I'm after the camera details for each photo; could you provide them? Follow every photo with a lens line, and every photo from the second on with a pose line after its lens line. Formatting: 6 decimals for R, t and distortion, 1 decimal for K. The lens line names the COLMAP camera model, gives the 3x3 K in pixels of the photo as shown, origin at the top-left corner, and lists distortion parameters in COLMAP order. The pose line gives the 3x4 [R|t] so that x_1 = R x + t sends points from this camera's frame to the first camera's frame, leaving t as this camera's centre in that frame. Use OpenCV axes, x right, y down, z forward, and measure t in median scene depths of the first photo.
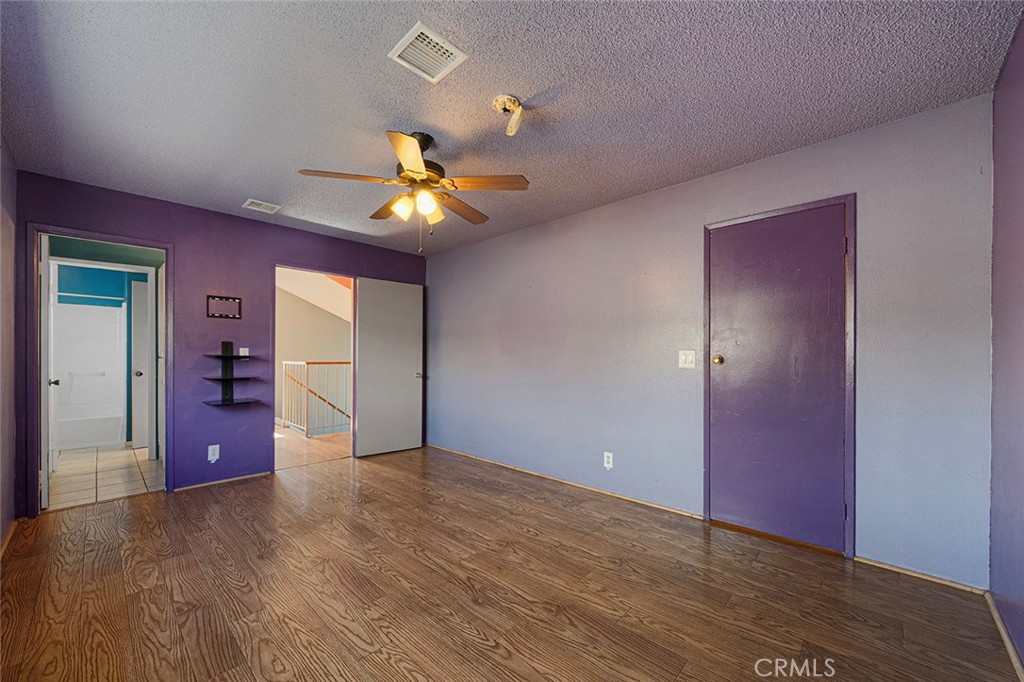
lens RADIAL K [[388.9, 0, 503.9], [0, 388.9, 346.5], [0, 0, 1]] dist [0.002000, 0.000290]
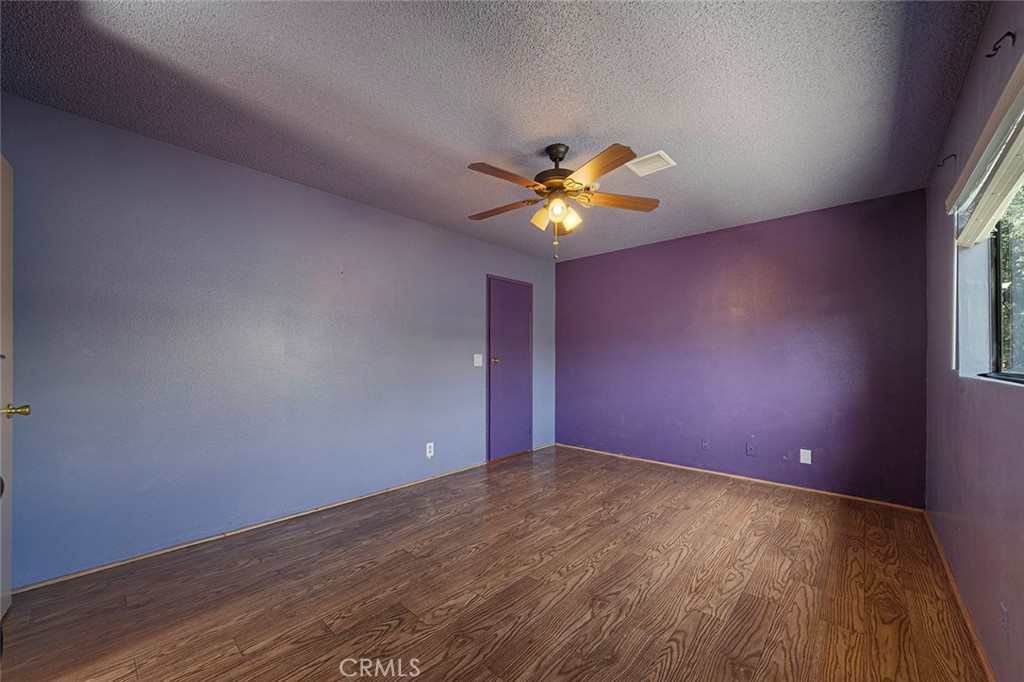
lens RADIAL K [[388.9, 0, 497.2], [0, 388.9, 353.2], [0, 0, 1]] dist [0.002000, 0.000290]
pose [[-0.000840, 0.012705, 0.999919, -1.124130], [-0.026191, 0.999576, -0.012723, 0.025654], [-0.999657, -0.026199, -0.000507, 1.049465]]
